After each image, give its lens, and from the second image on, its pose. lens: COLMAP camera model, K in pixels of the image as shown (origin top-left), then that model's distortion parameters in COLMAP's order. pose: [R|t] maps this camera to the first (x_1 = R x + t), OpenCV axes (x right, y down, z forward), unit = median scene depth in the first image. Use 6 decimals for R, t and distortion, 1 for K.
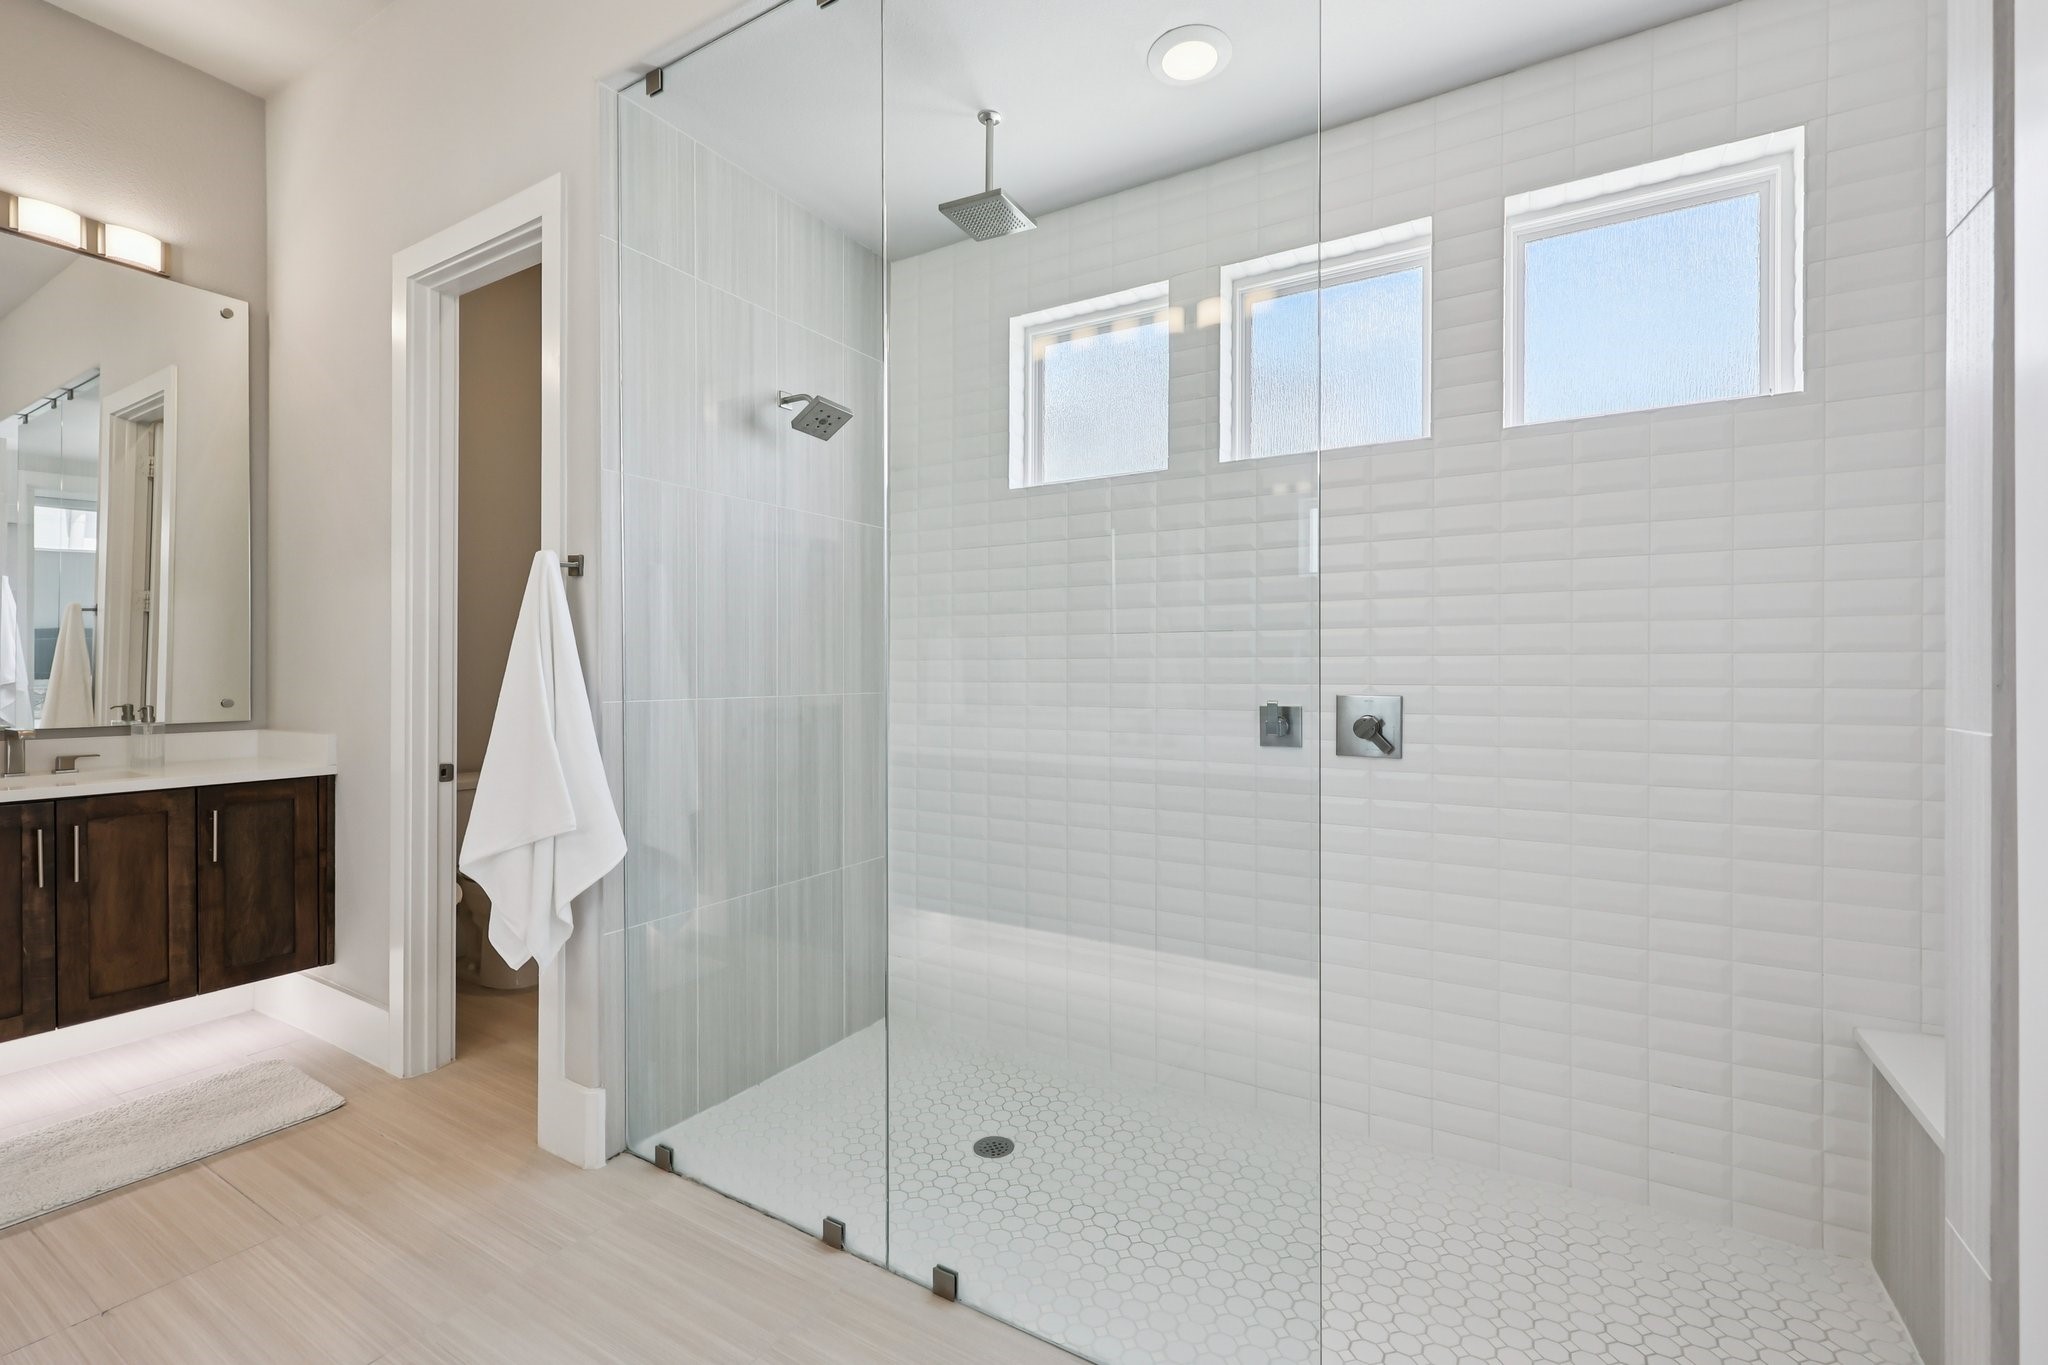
lens RADIAL K [[891.4, 0, 1036.6], [0, 891.4, 670.8], [0, 0, 1]] dist [0.002726, -0.000255]
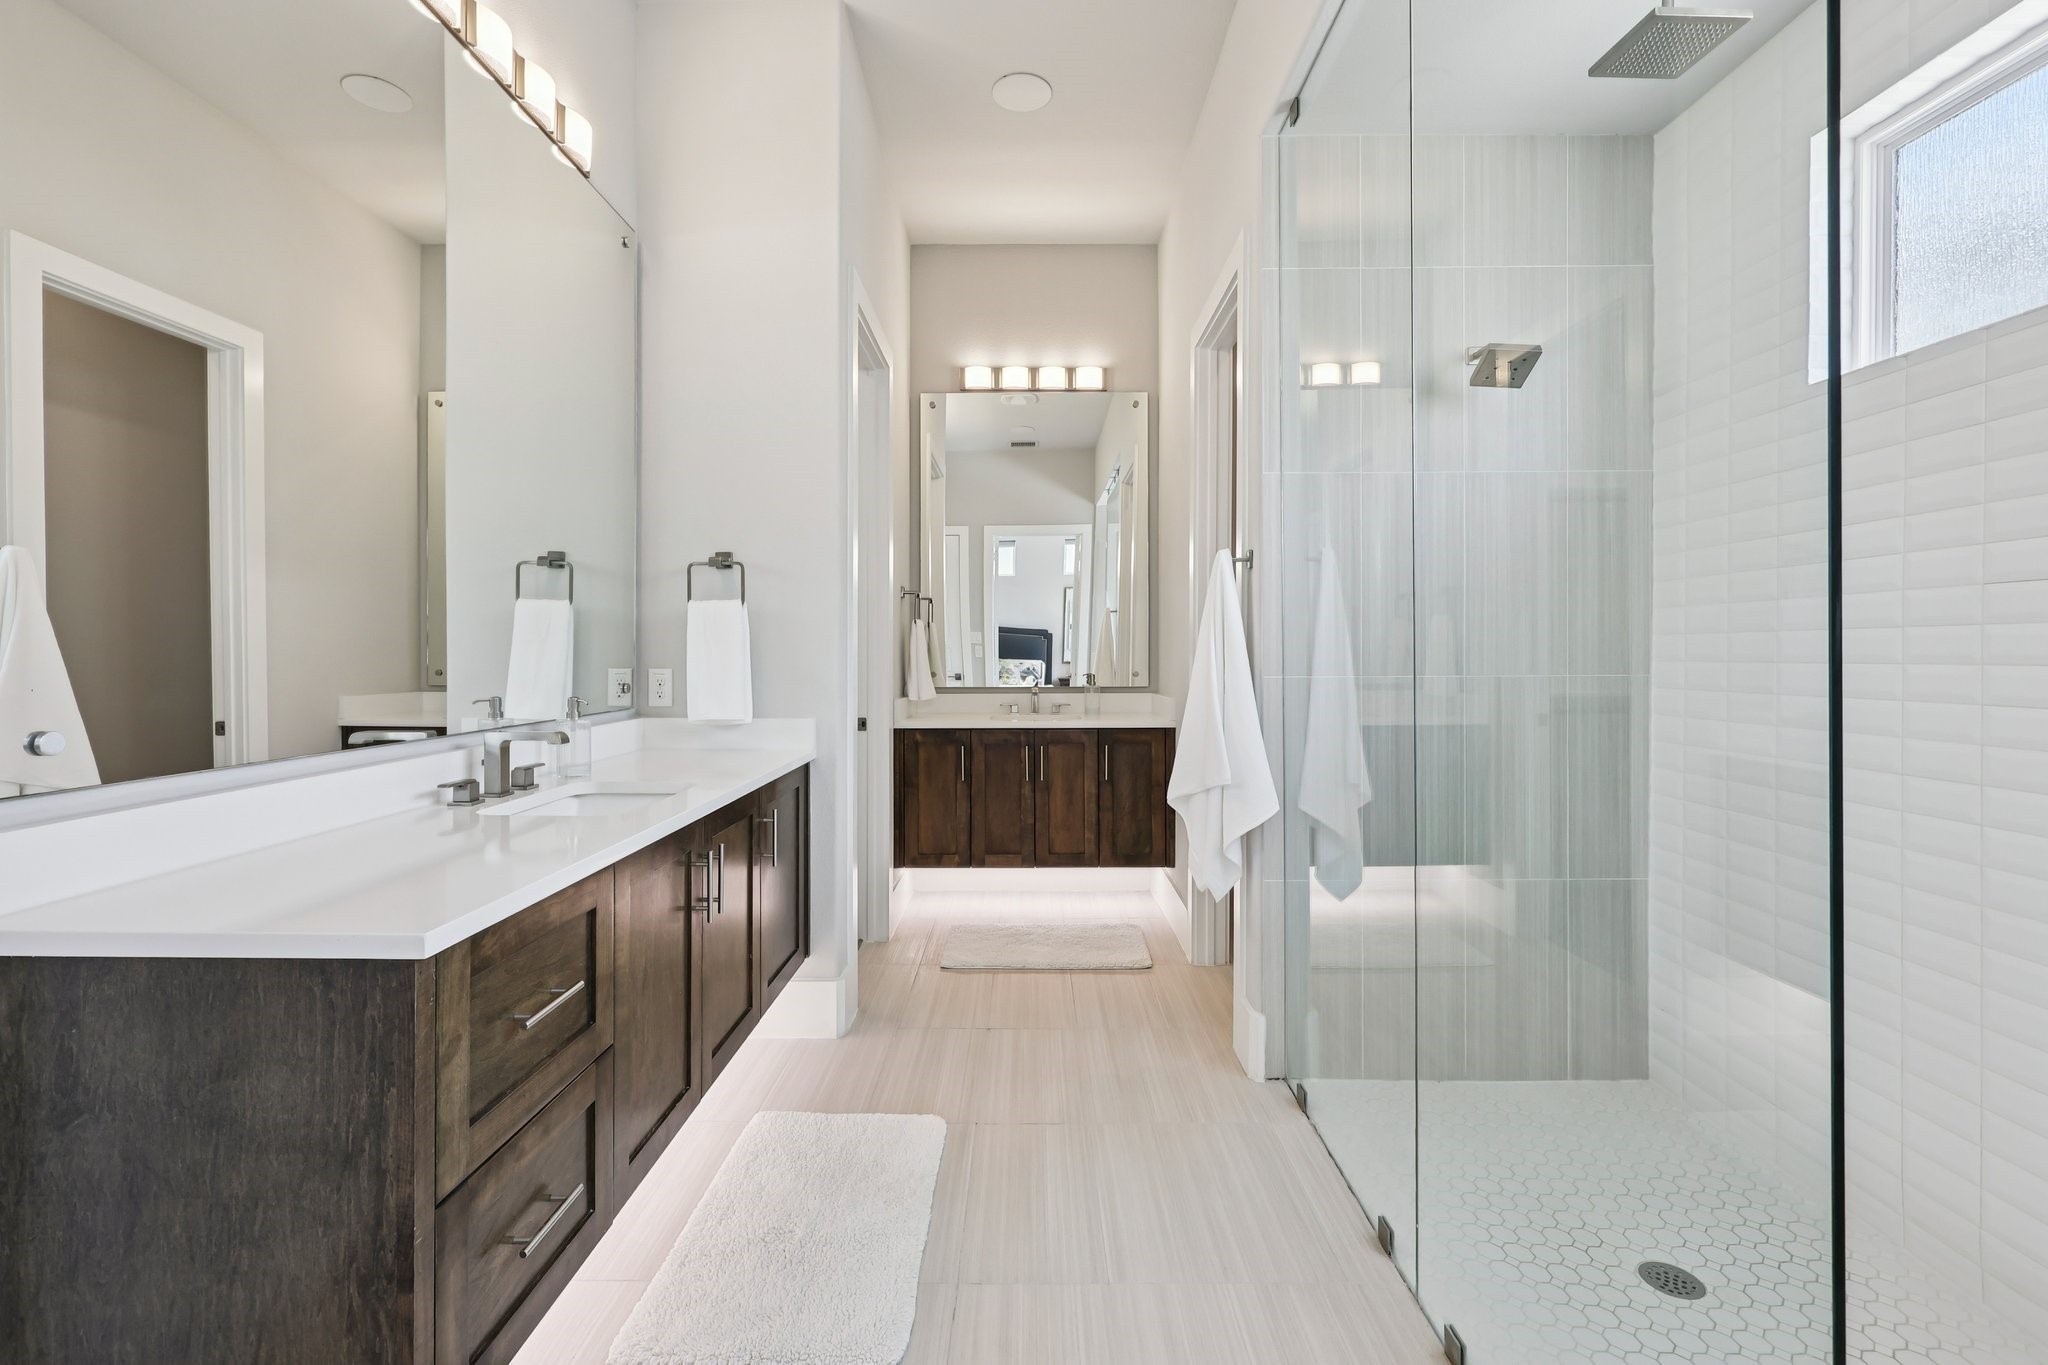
lens RADIAL K [[891.4, 0, 1012.2], [0, 891.4, 652.9], [0, 0, 1]] dist [0.002726, -0.000255]
pose [[0.499512, -0.002586, -0.866303, 0.296797], [0.001048, 0.999997, -0.002381, 0.006506], [0.866307, 0.000281, 0.499513, 0.129953]]
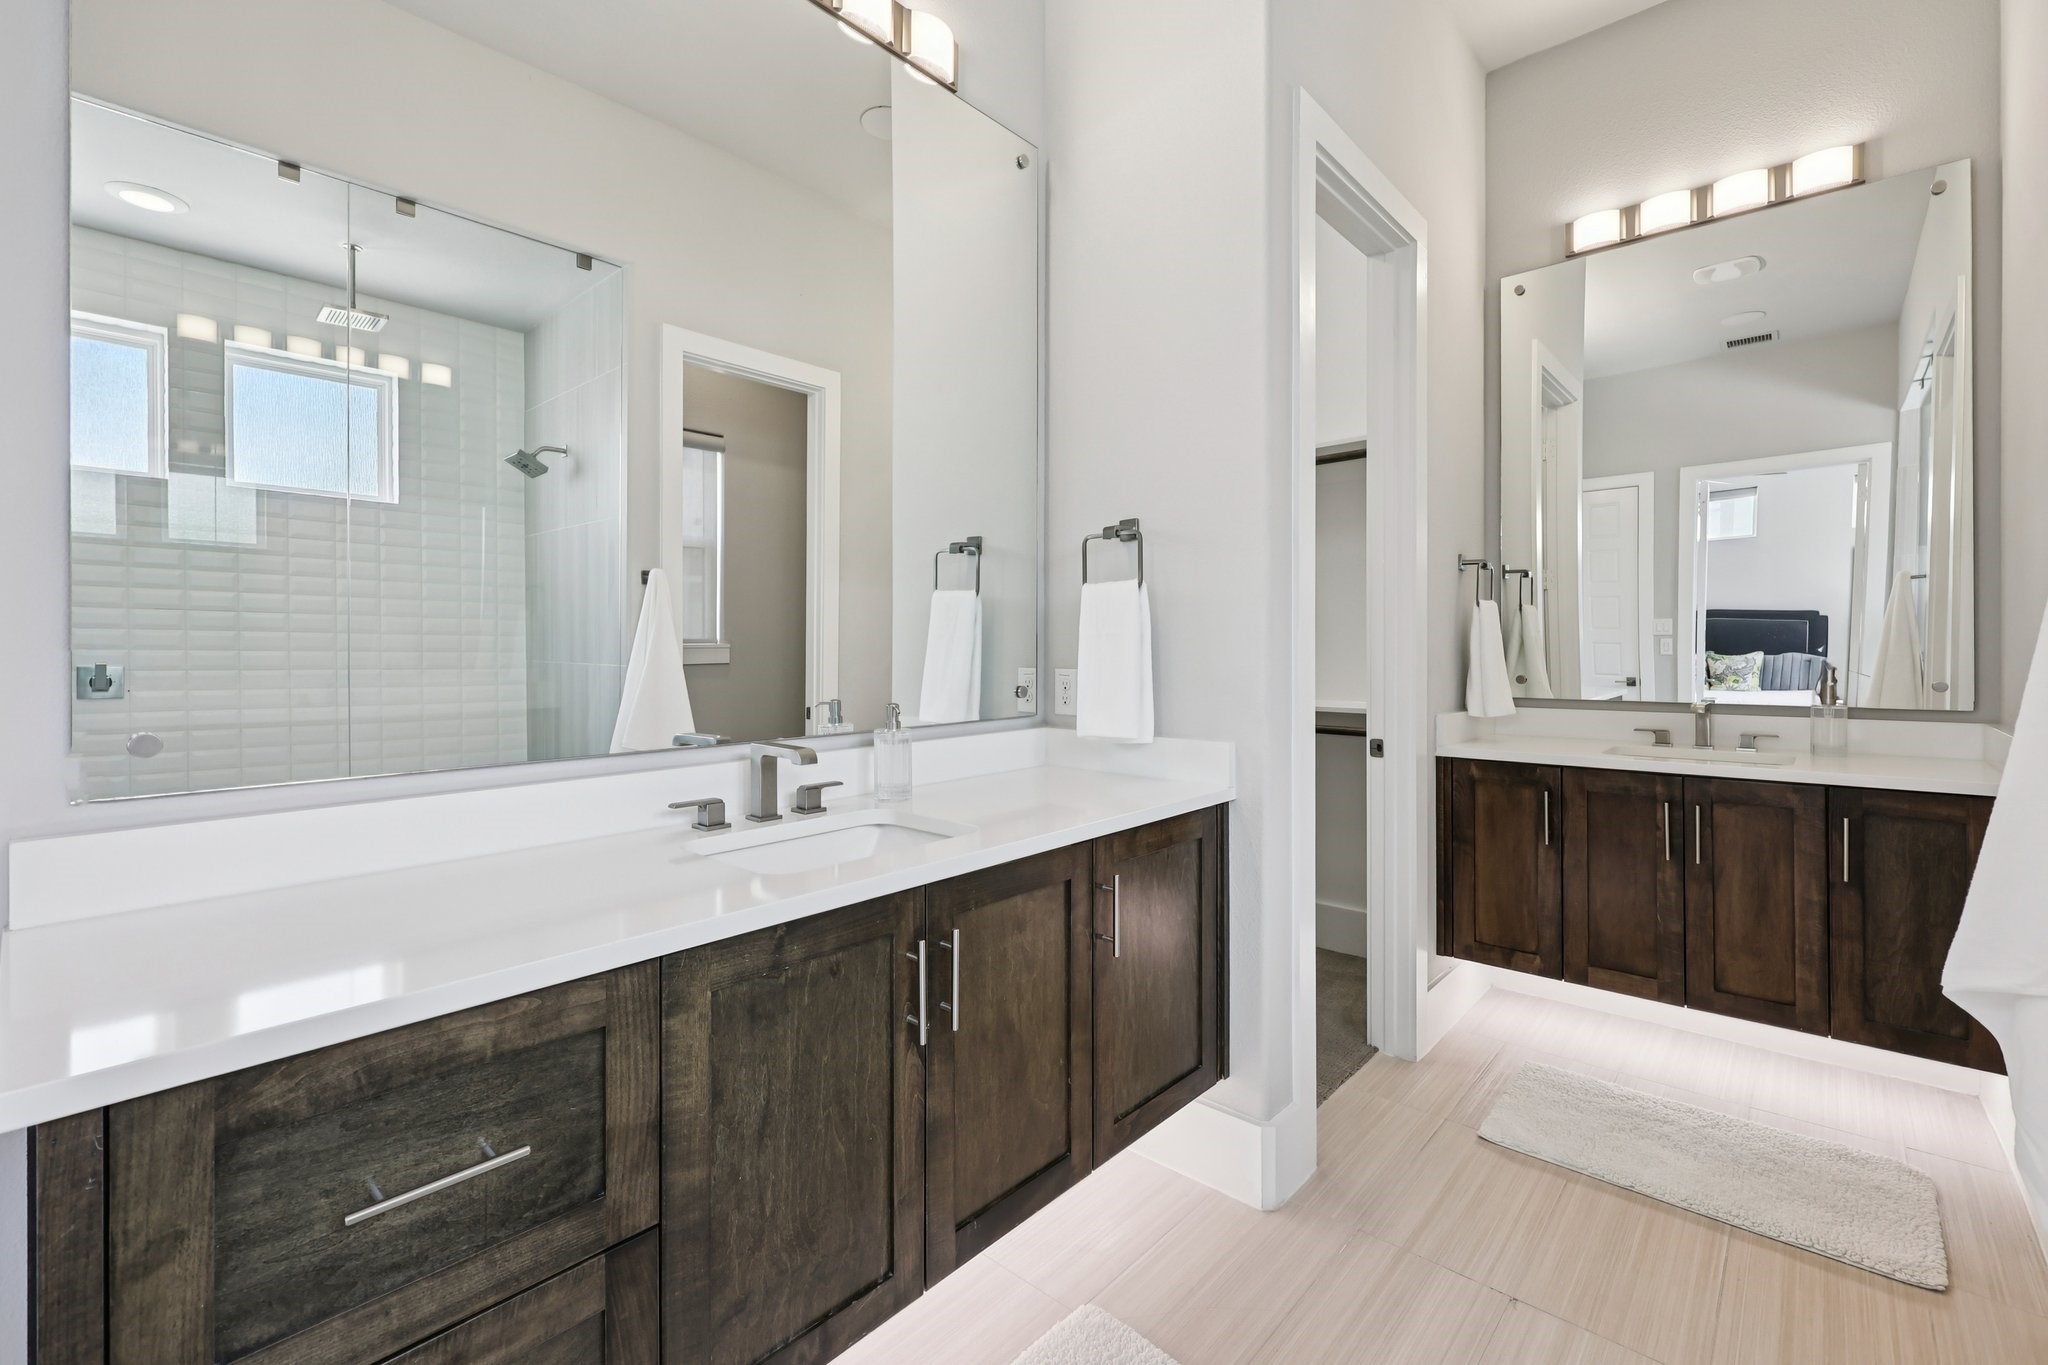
lens RADIAL K [[891.4, 0, 1019.6], [0, 891.4, 646.5], [0, 0, 1]] dist [0.002726, -0.000255]
pose [[-0.190352, -0.003696, -0.981709, 0.017098], [0.001249, 0.999991, -0.004007, 0.003479], [0.981715, -0.001989, -0.190345, 0.437643]]
